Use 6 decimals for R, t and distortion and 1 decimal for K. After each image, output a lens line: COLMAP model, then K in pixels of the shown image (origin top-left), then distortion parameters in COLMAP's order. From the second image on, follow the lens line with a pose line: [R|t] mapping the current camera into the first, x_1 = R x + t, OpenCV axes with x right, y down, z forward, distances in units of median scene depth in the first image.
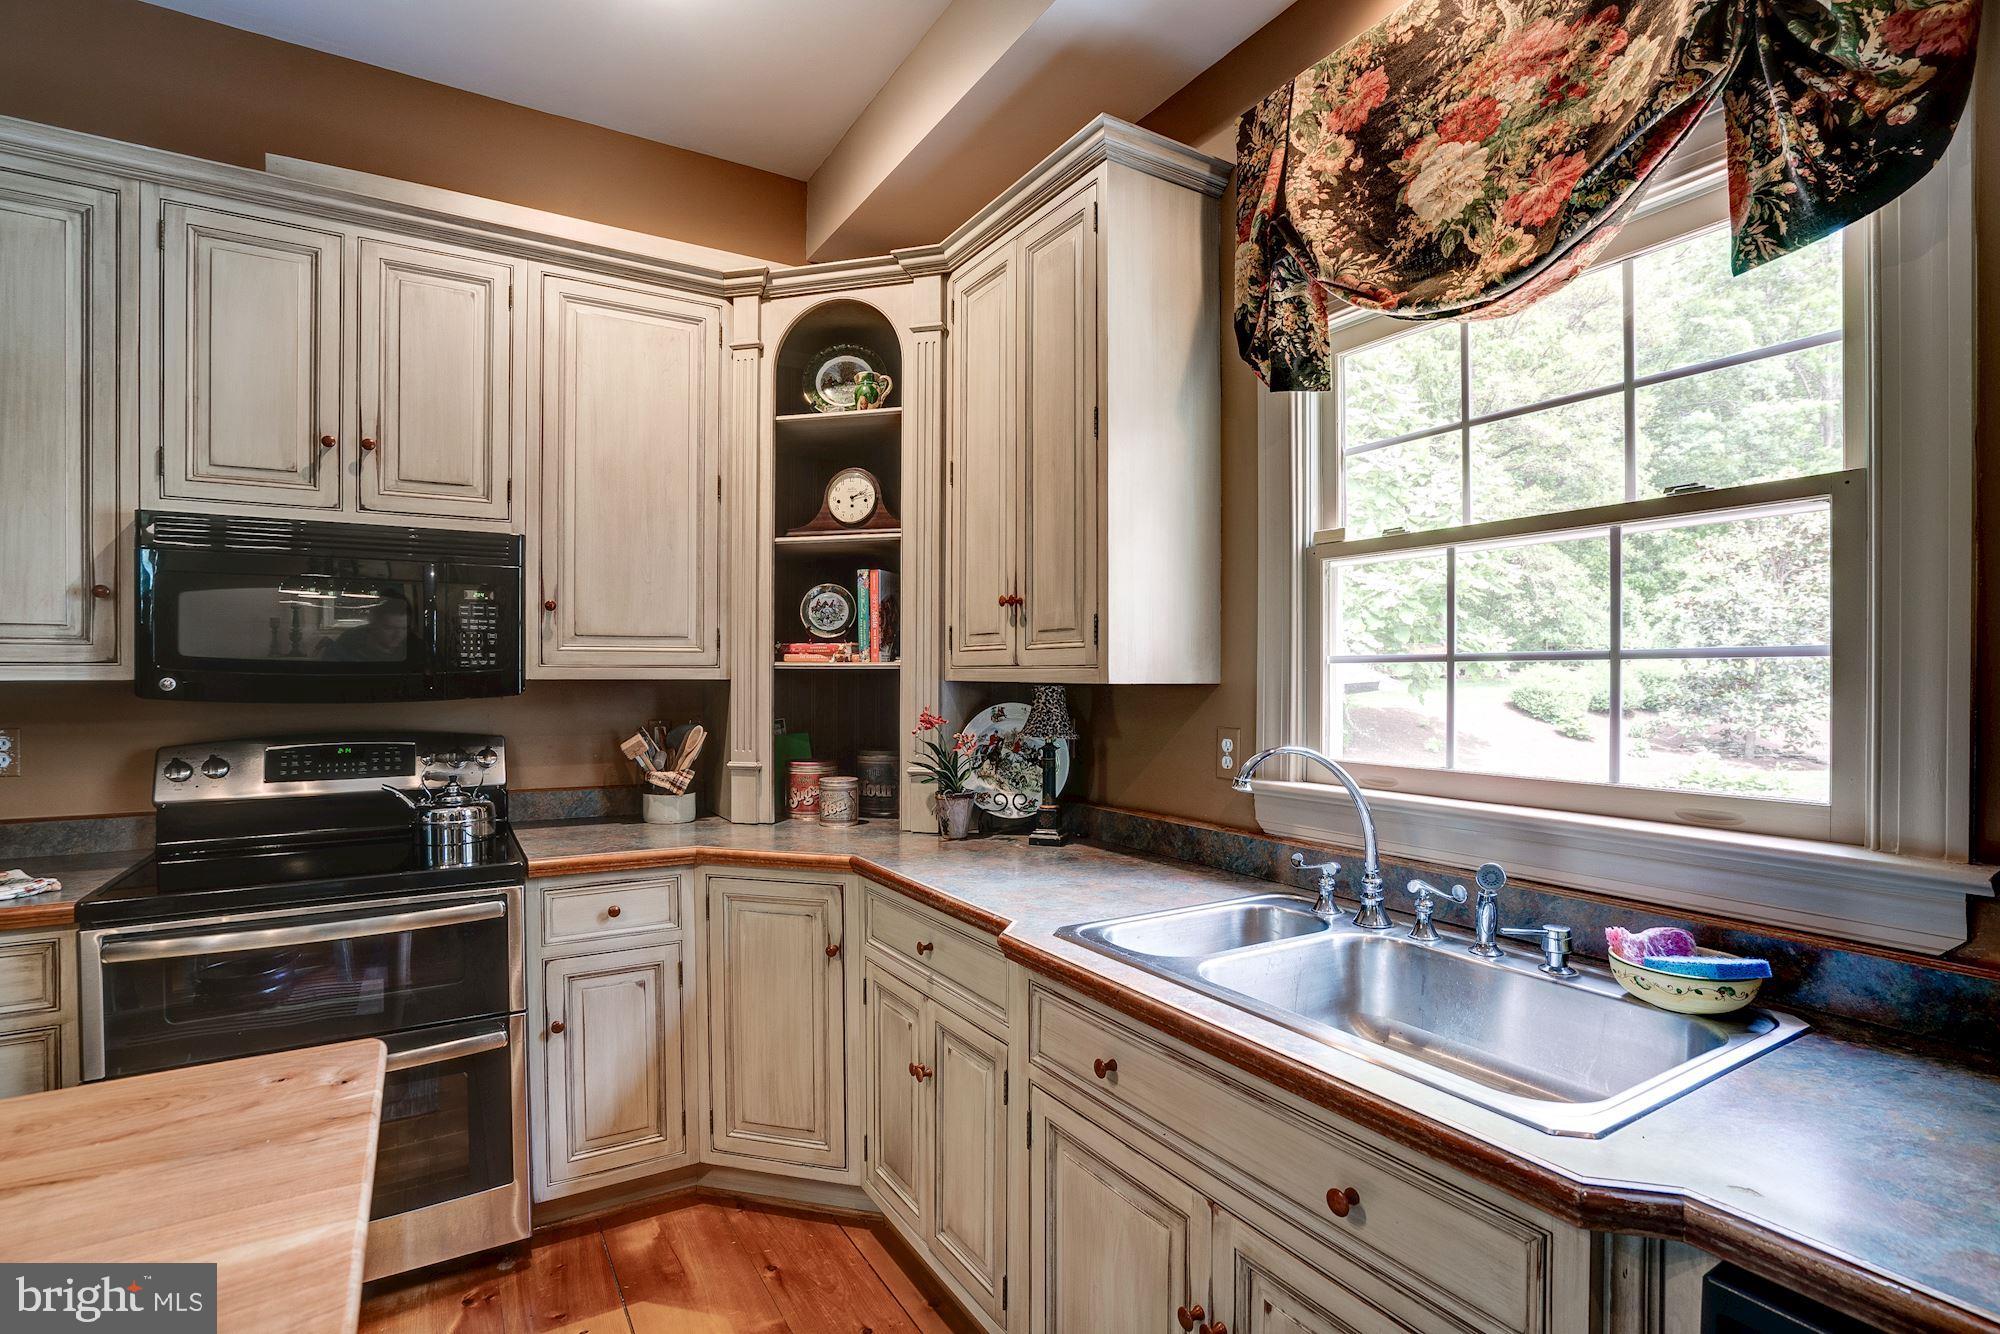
lens RADIAL K [[946.3, 0, 1000.0], [0, 946.3, 667.0], [0, 0, 1]] dist [-0.029805, 0.016294]
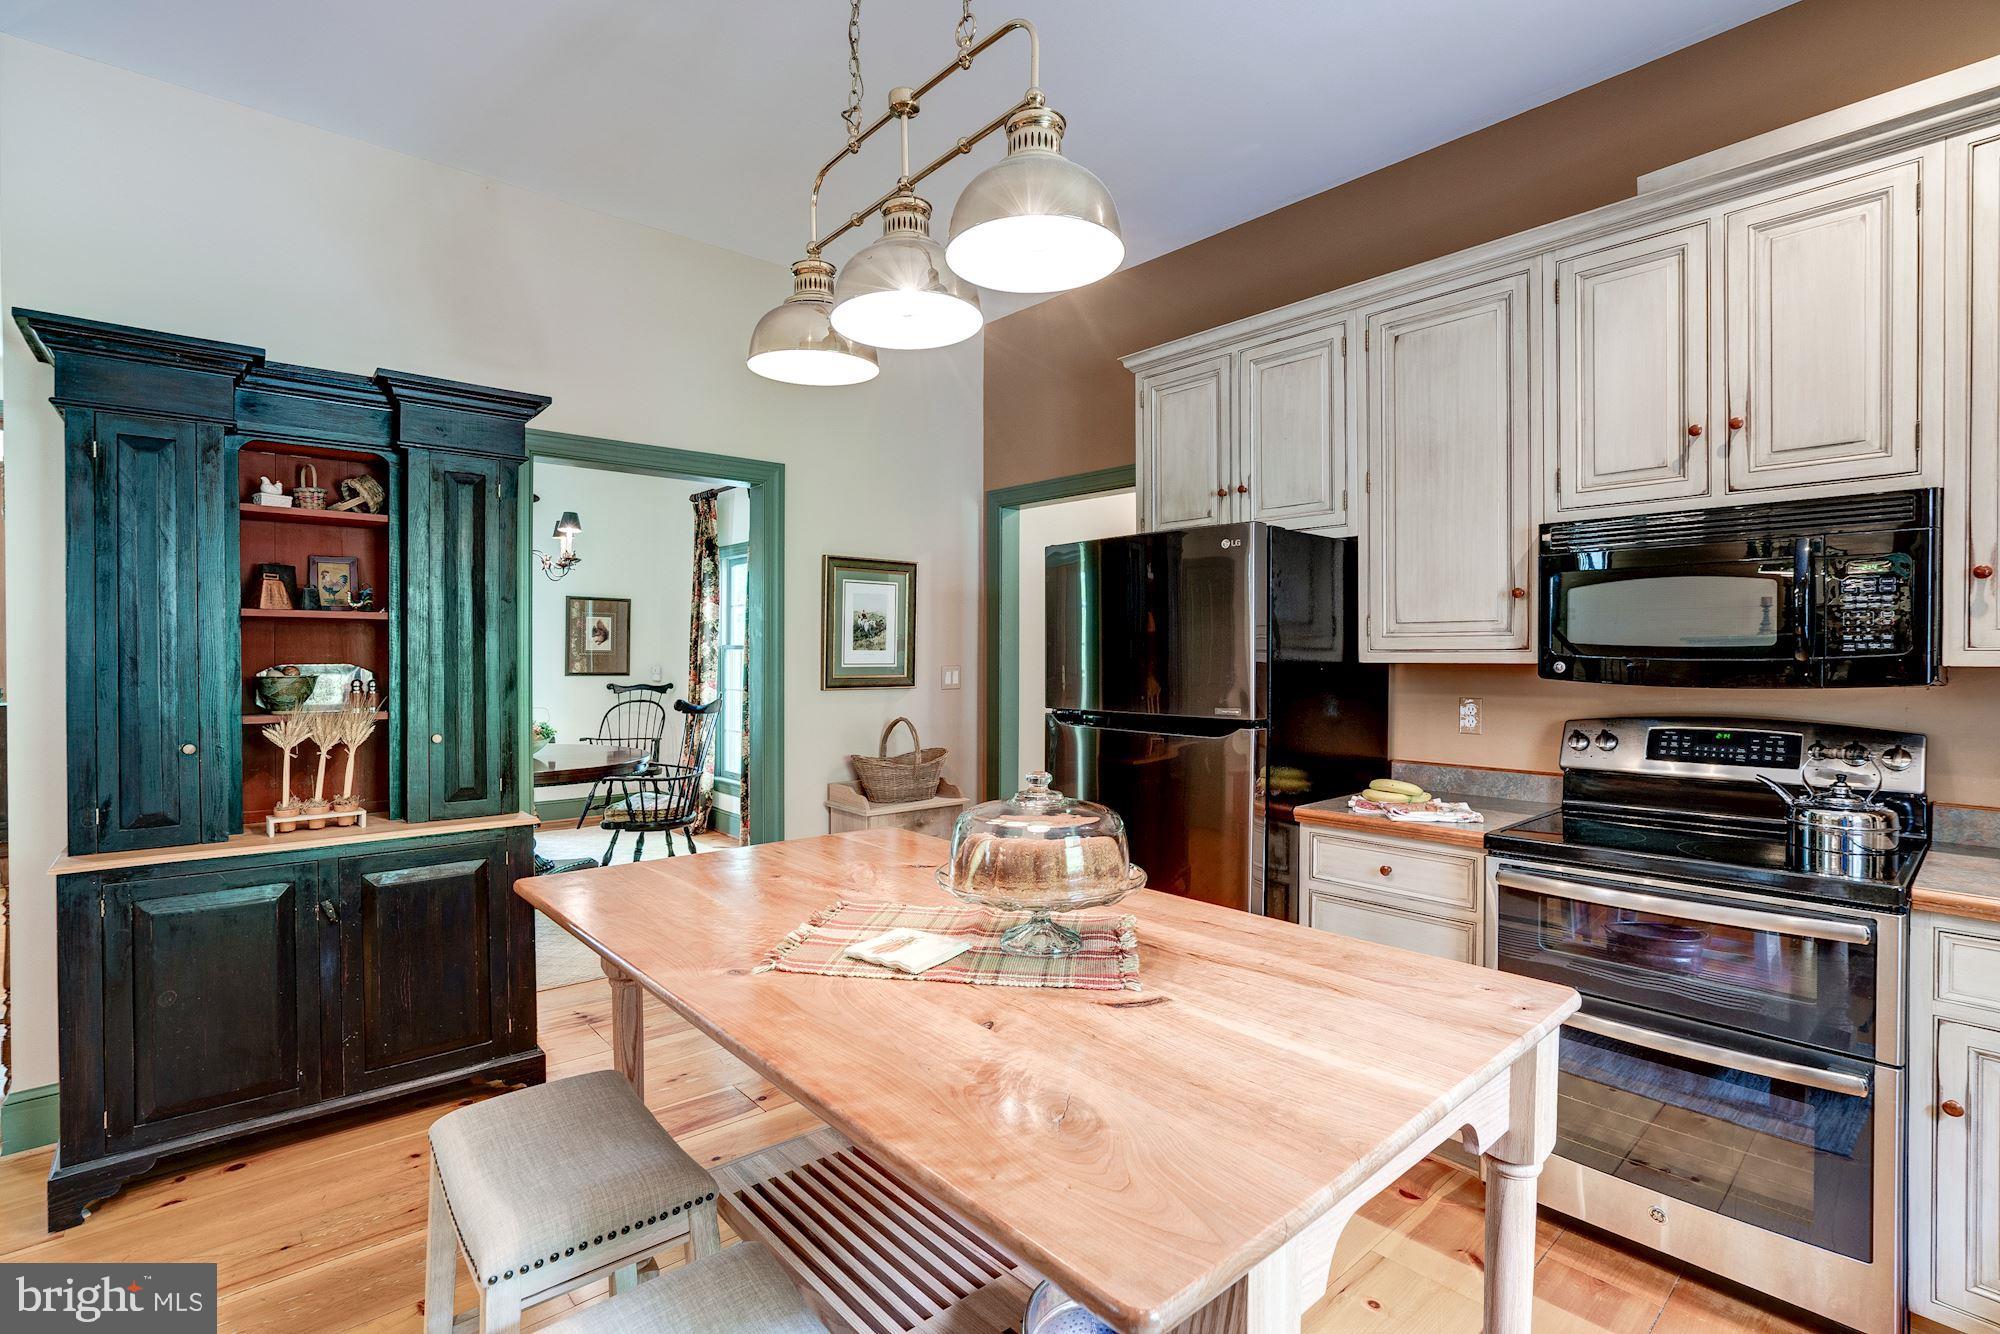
lens RADIAL K [[946.0, 0, 1032.7], [0, 946.0, 661.9], [0, 0, 1]] dist [-0.032762, 0.026018]
pose [[0.227431, 0.005599, -0.973778, 0.113049], [0.004258, 0.999968, 0.006744, 0.000656], [0.973785, -0.005680, 0.227400, 0.065998]]
